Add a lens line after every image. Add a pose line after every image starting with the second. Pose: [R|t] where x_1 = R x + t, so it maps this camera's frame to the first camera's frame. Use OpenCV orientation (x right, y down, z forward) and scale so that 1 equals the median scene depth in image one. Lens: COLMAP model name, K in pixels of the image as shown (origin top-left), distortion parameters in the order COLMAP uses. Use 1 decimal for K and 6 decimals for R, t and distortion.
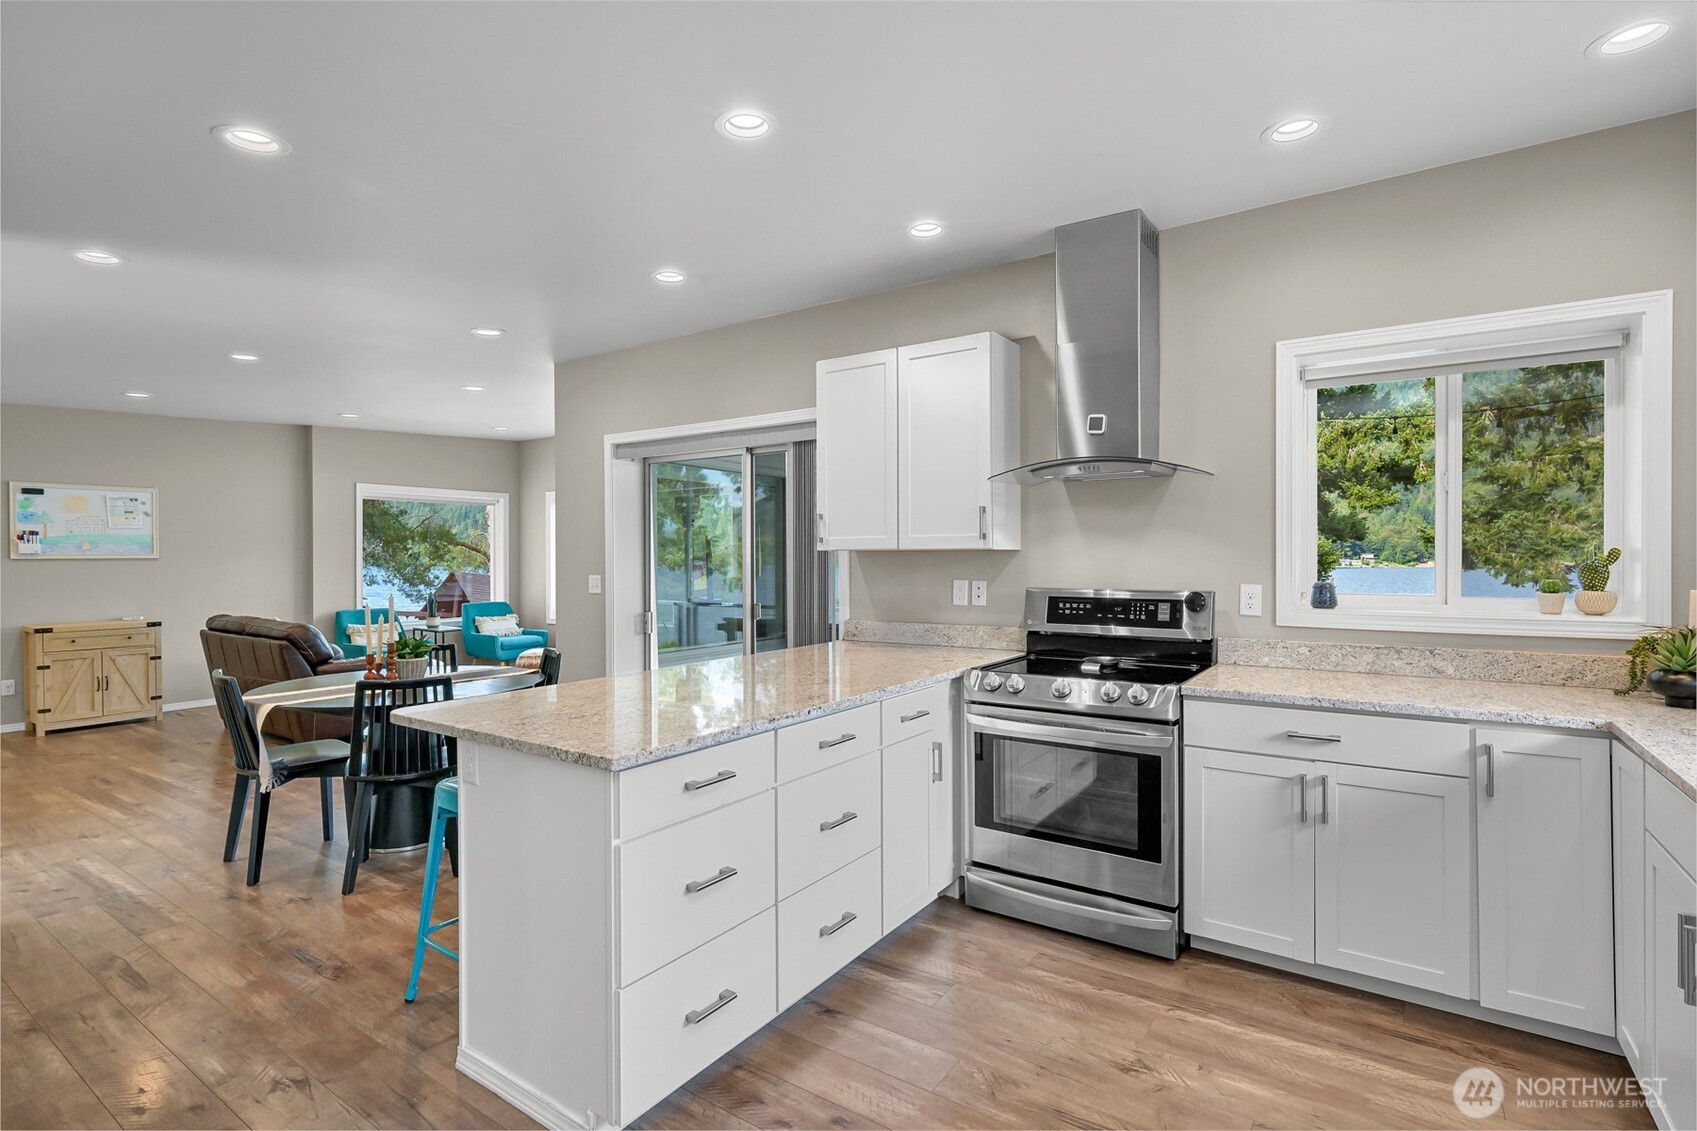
lens RADIAL K [[806.1, 0, 843.2], [0, 806.1, 556.8], [0, 0, 1]] dist [-0.001570, -0.001336]
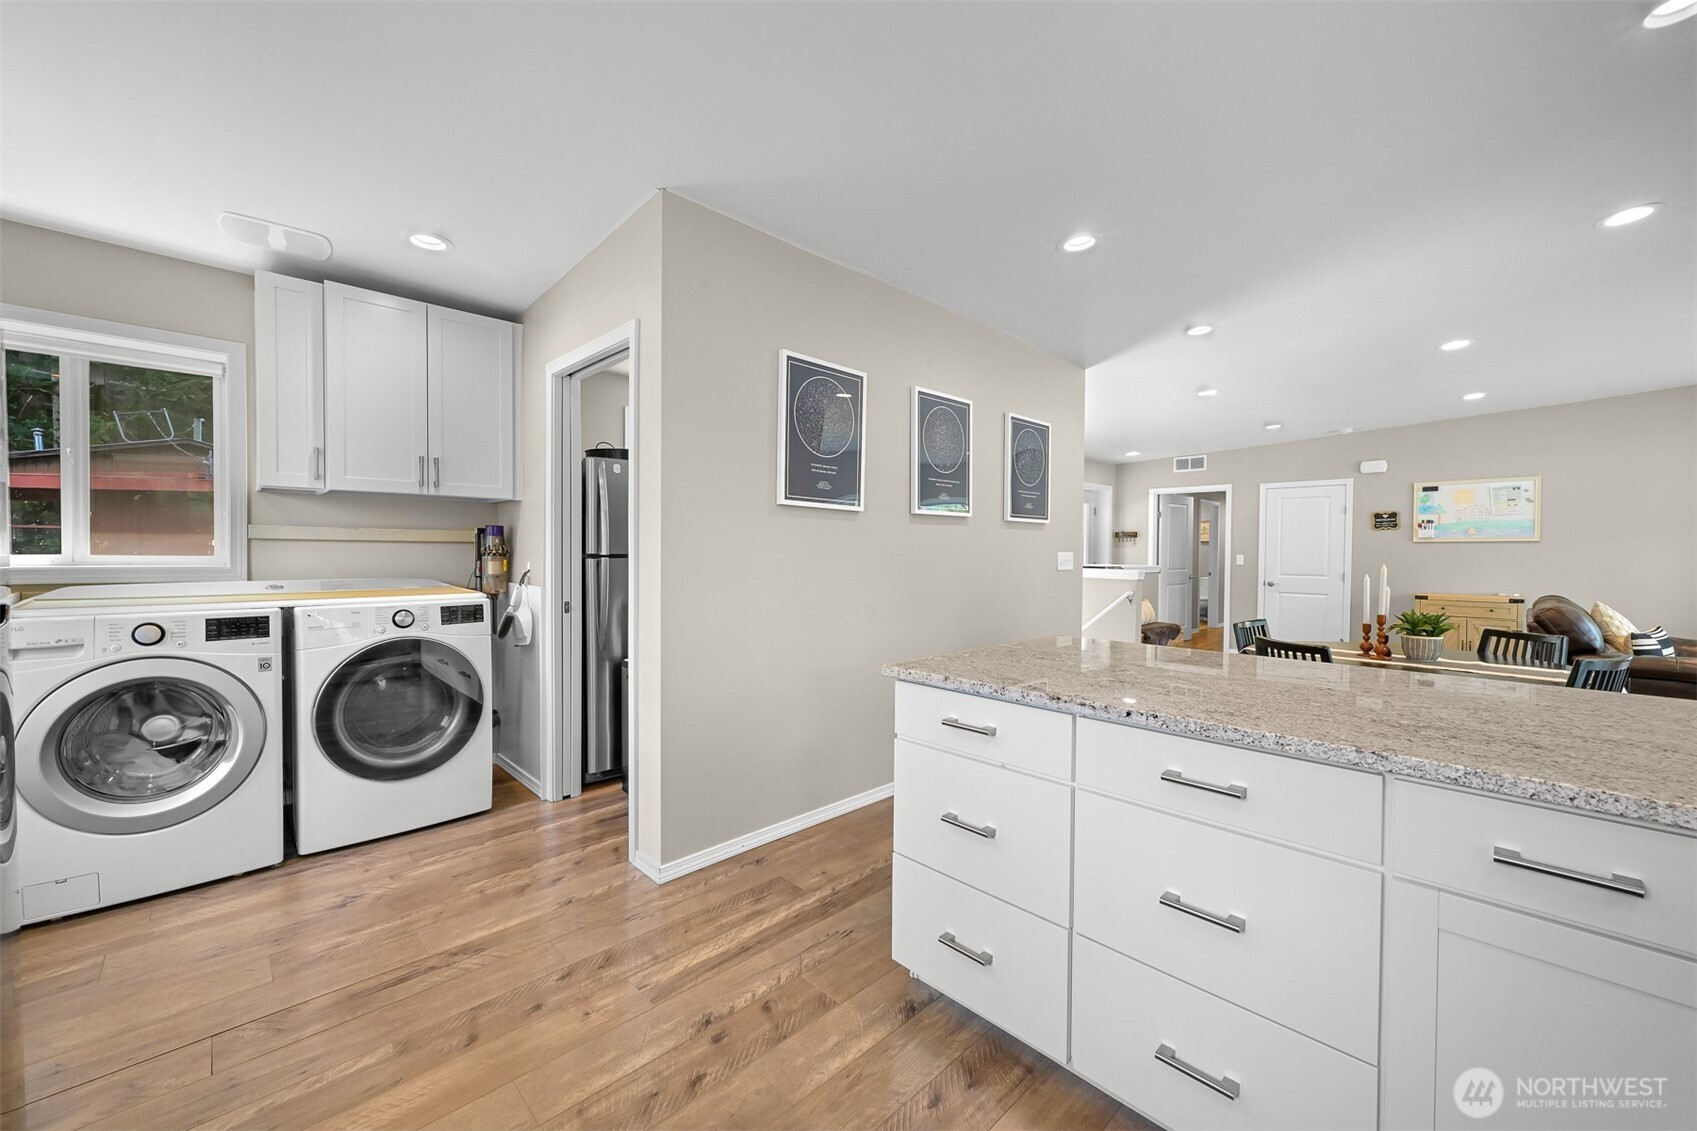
lens RADIAL K [[674.0, 0, 877.0], [0, 674.0, 569.4], [0, 0, 1]] dist [0.002212, -0.000629]
pose [[-0.176033, 0.029594, -0.983939, 0.211011], [-0.005104, 0.999507, 0.030976, 0.017973], [0.984371, 0.010475, -0.175795, 0.324827]]
